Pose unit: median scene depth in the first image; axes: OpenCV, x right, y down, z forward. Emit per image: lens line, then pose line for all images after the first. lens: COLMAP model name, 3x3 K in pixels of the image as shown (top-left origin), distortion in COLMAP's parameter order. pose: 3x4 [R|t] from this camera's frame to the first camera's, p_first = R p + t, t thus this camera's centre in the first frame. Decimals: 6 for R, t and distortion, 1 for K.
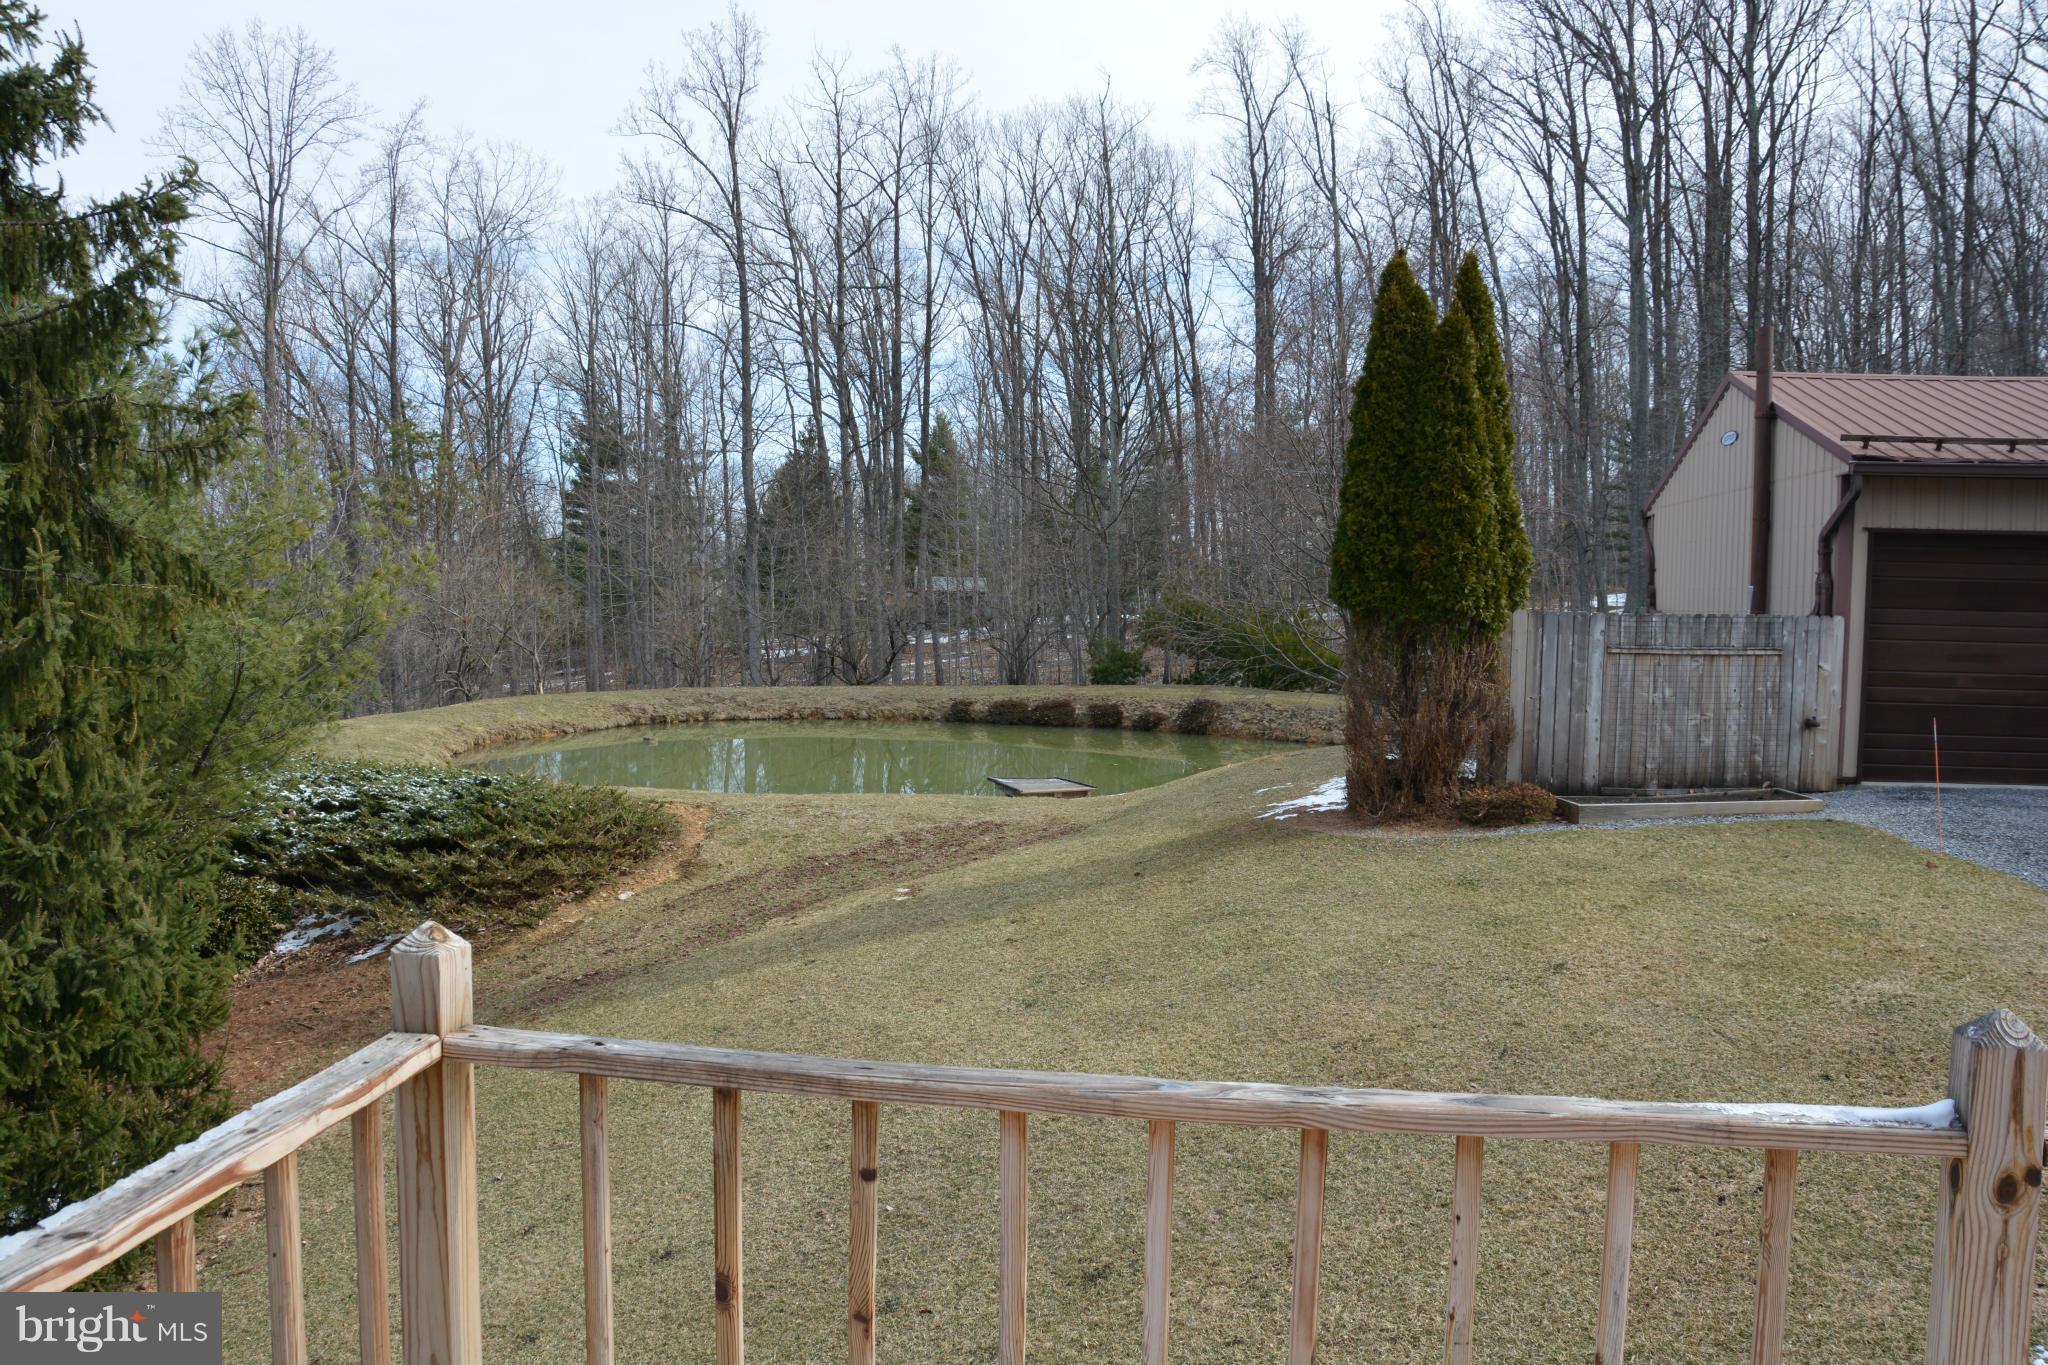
lens RADIAL K [[1599.4, 0, 1024.0], [0, 1599.4, 682.5], [0, 0, 1]] dist [-0.161244, 0.116647]
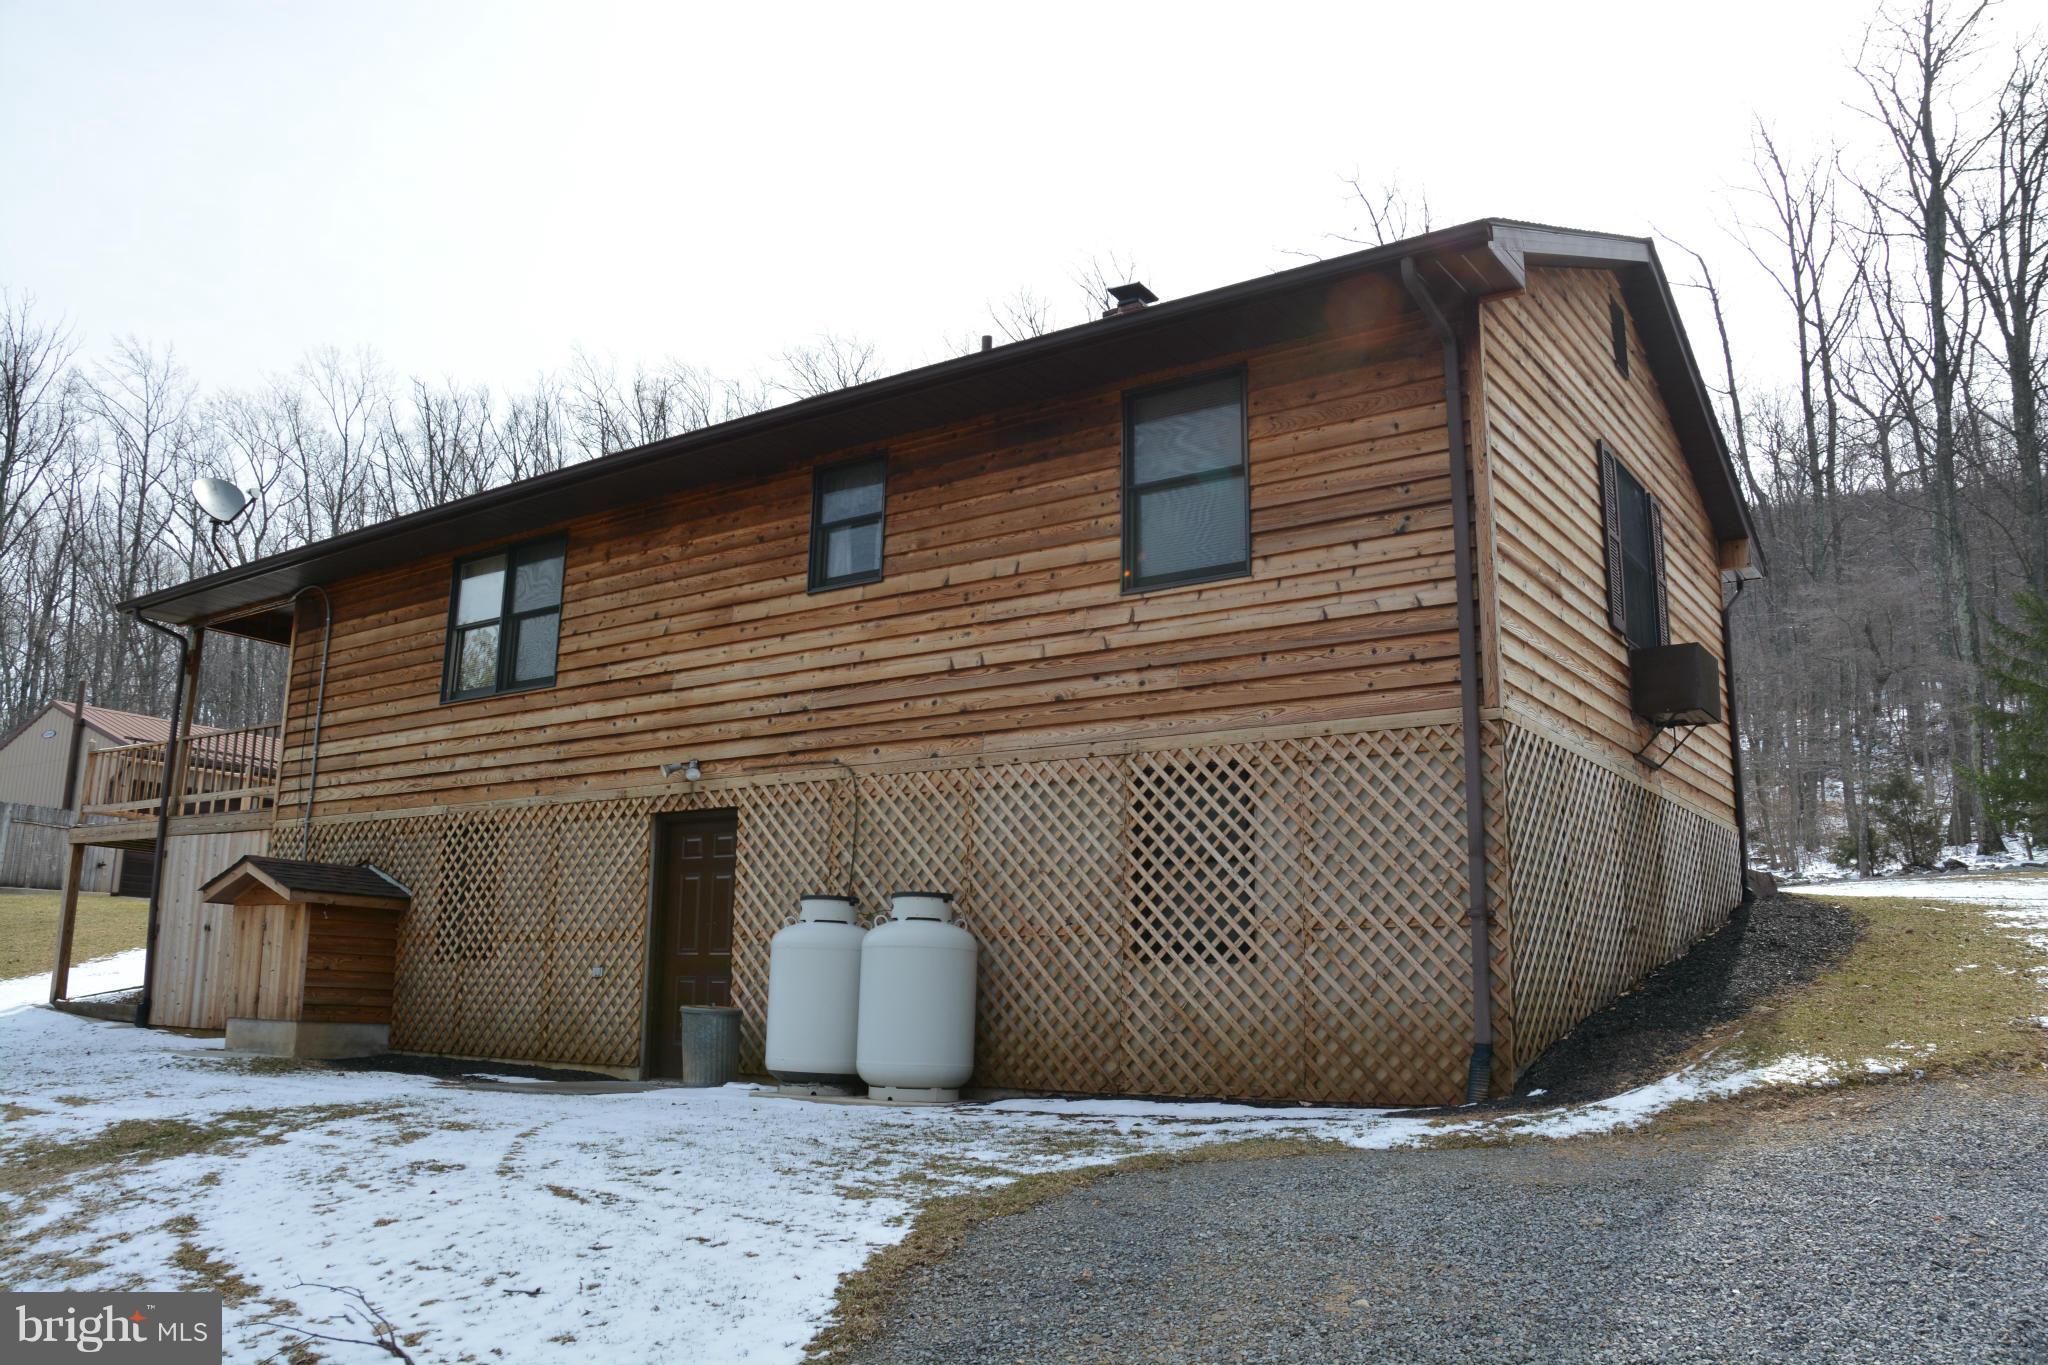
lens RADIAL K [[1599.4, 0, 1024.0], [0, 1599.4, 682.5], [0, 0, 1]] dist [-0.161244, 0.116647]
pose [[0.437469, 0.174669, 0.882106, -0.860054], [0.038889, 0.976361, -0.212619, 0.283683], [-0.898392, 0.127318, 0.420335, -1.095028]]
